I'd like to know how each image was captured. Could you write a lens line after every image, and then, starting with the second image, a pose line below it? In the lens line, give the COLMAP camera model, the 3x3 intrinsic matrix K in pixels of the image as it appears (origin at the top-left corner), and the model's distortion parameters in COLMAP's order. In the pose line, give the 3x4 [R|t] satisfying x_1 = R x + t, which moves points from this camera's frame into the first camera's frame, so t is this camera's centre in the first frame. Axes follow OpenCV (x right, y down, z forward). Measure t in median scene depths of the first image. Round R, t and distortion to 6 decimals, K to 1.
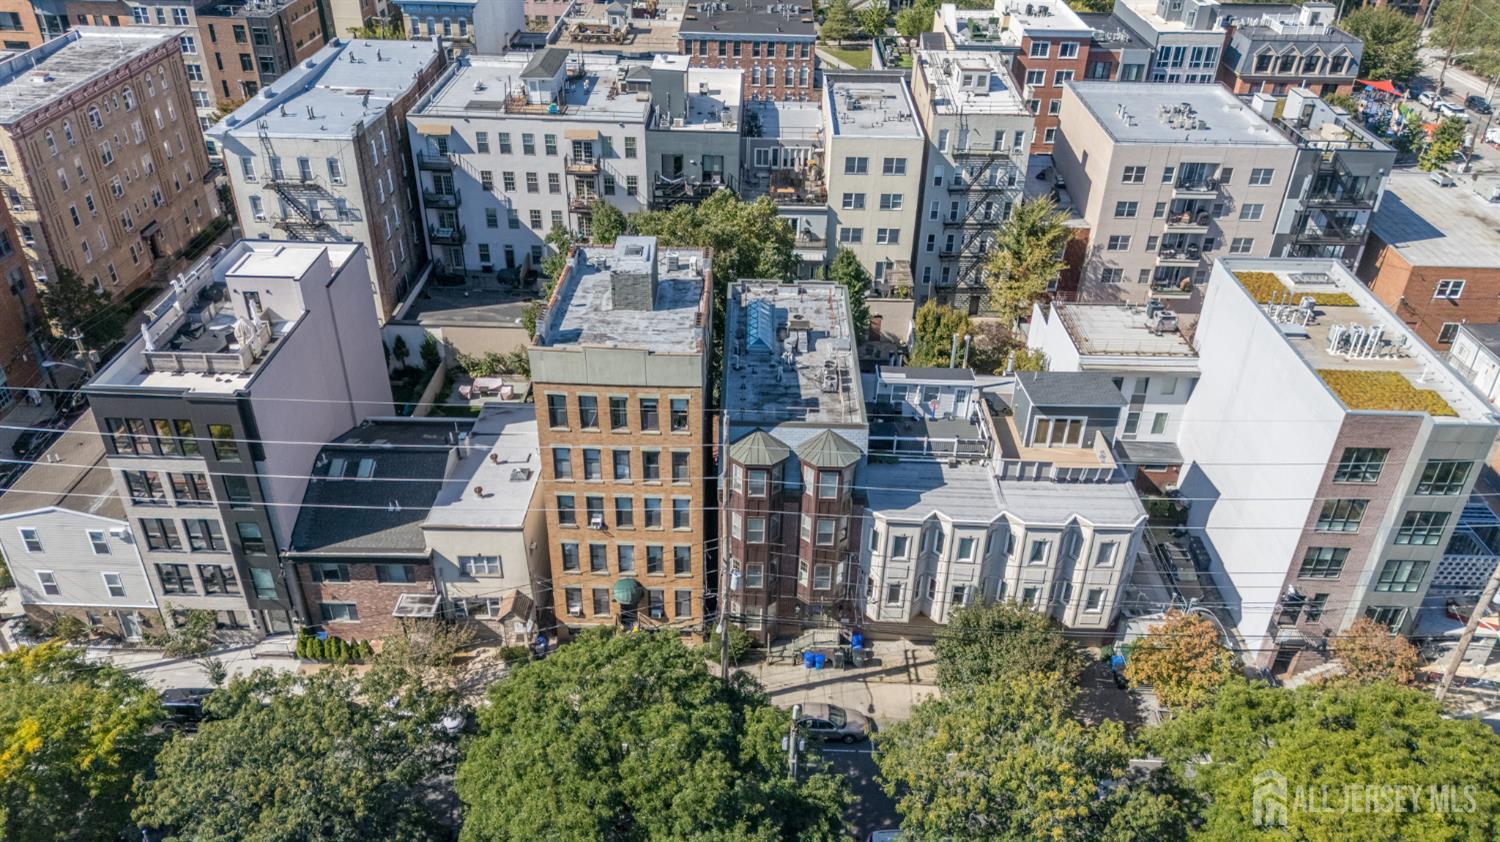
lens RADIAL K [[1101.4, 0, 750.0], [0, 1101.4, 421.0], [0, 0, 1]] dist [0.031489, -0.031363]
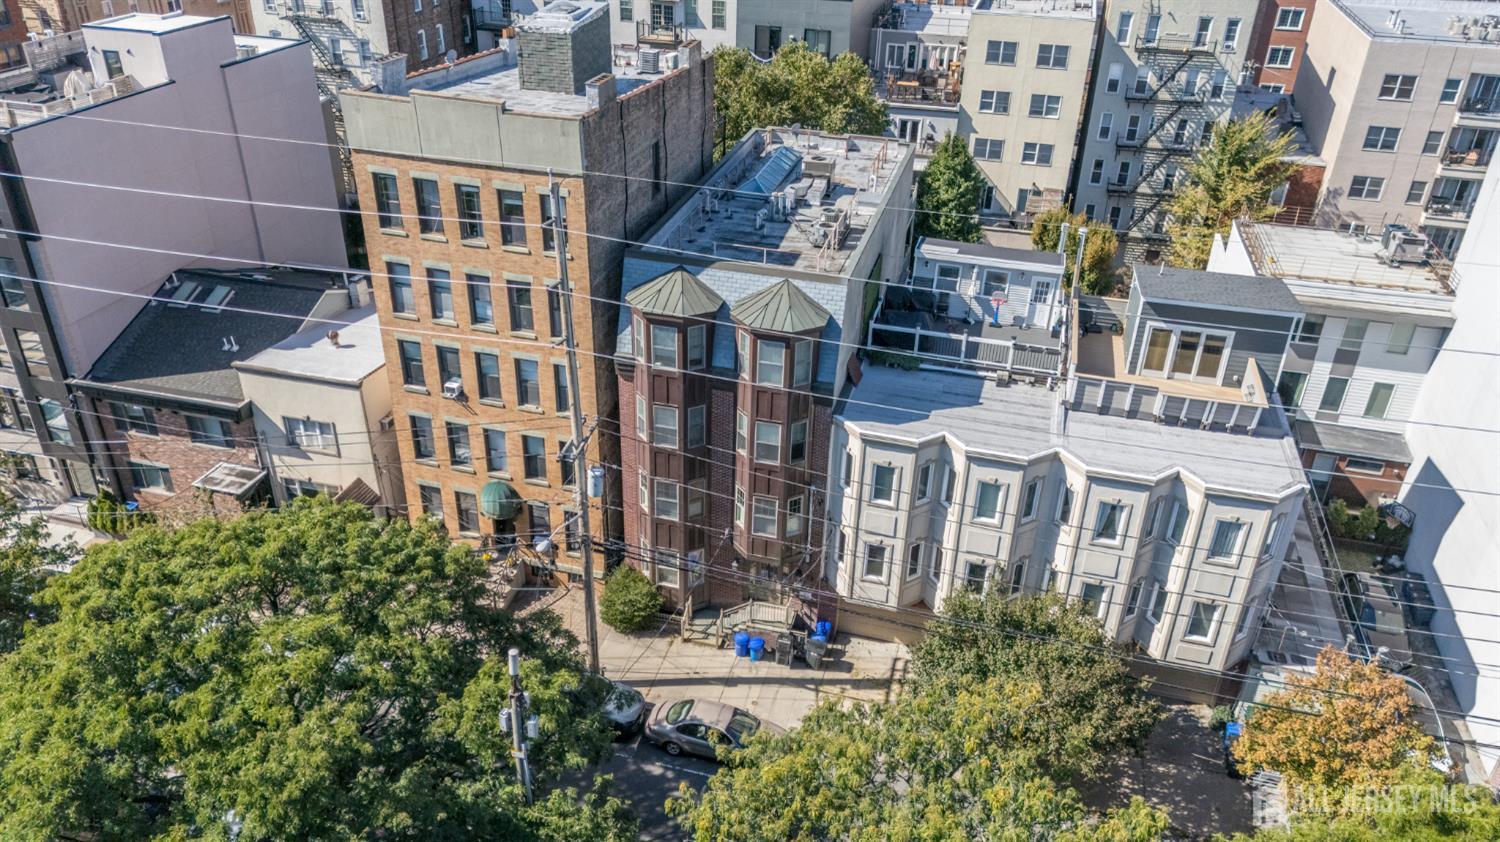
lens RADIAL K [[1101.4, 0, 750.0], [0, 1101.4, 421.0], [0, 0, 1]] dist [0.031489, -0.031363]
pose [[0.969129, 0.125514, -0.212217, 0.180894], [-0.135466, 0.990233, -0.032968, 0.103792], [0.206006, 0.060698, 0.976666, 0.341257]]
